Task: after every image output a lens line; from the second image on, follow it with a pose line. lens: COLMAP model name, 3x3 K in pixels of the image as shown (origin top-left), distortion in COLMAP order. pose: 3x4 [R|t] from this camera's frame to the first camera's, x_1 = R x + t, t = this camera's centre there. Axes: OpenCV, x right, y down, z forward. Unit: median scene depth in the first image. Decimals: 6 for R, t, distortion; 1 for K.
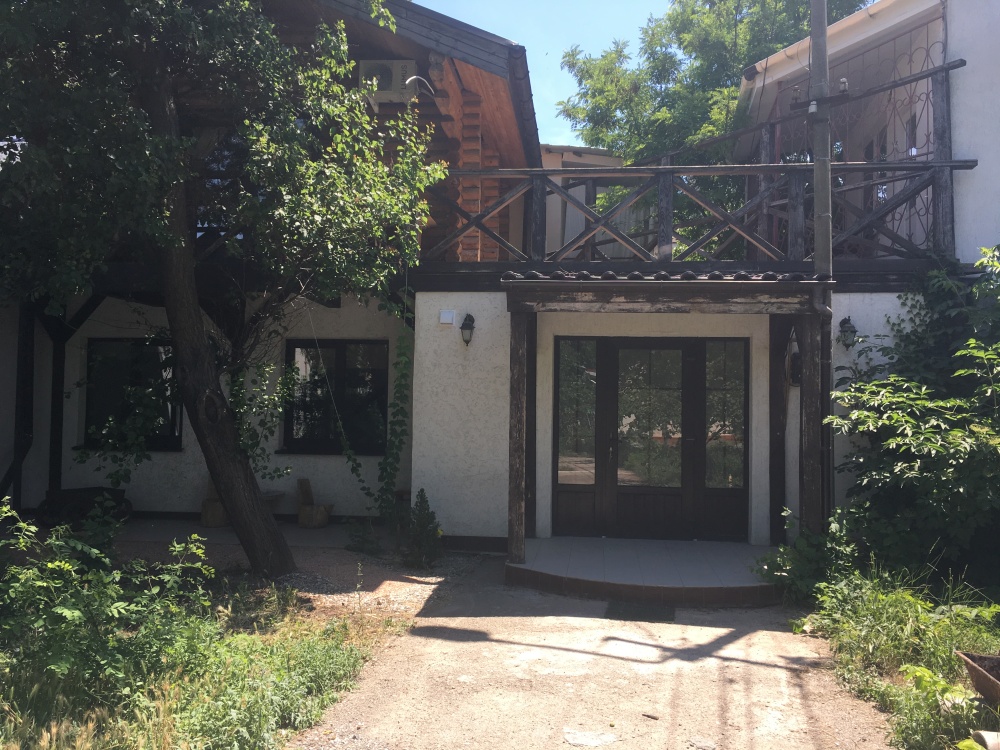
lens RADIAL K [[858.3, 0, 501.9], [0, 858.3, 371.6], [0, 0, 1]] dist [0.086072, -0.129117]
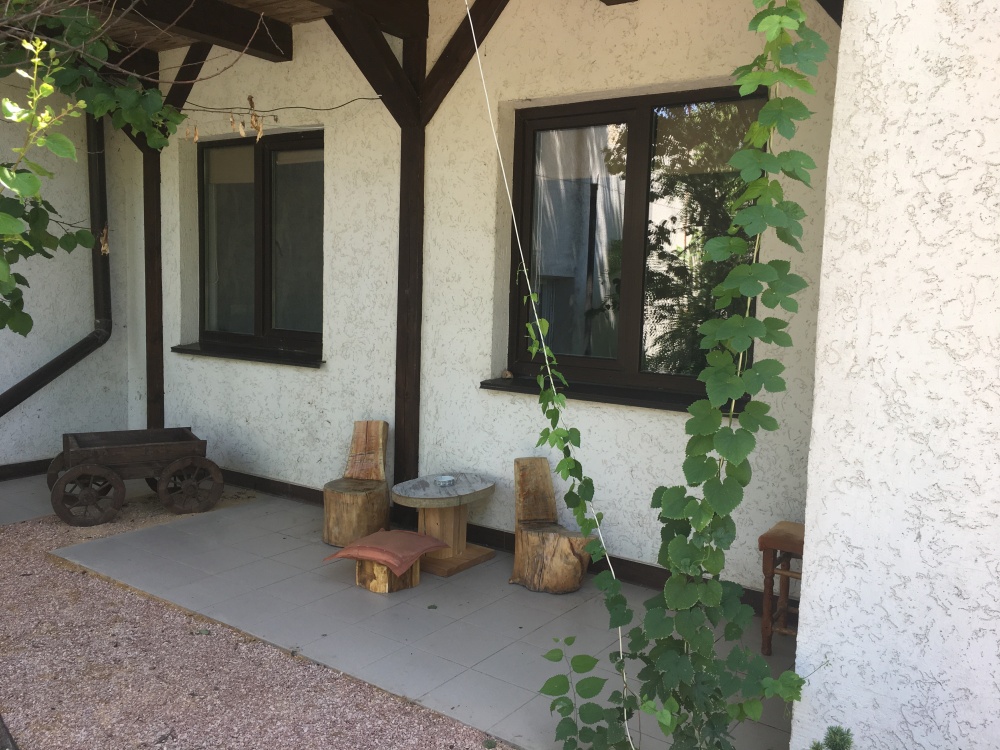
lens RADIAL K [[858.3, 0, 501.9], [0, 858.3, 371.6], [0, 0, 1]] dist [0.086072, -0.129117]
pose [[0.880780, 0.060669, -0.469623, -0.060656], [0.000514, 0.991636, 0.129069, 0.034675], [0.473525, -0.113922, 0.873382, 0.667748]]
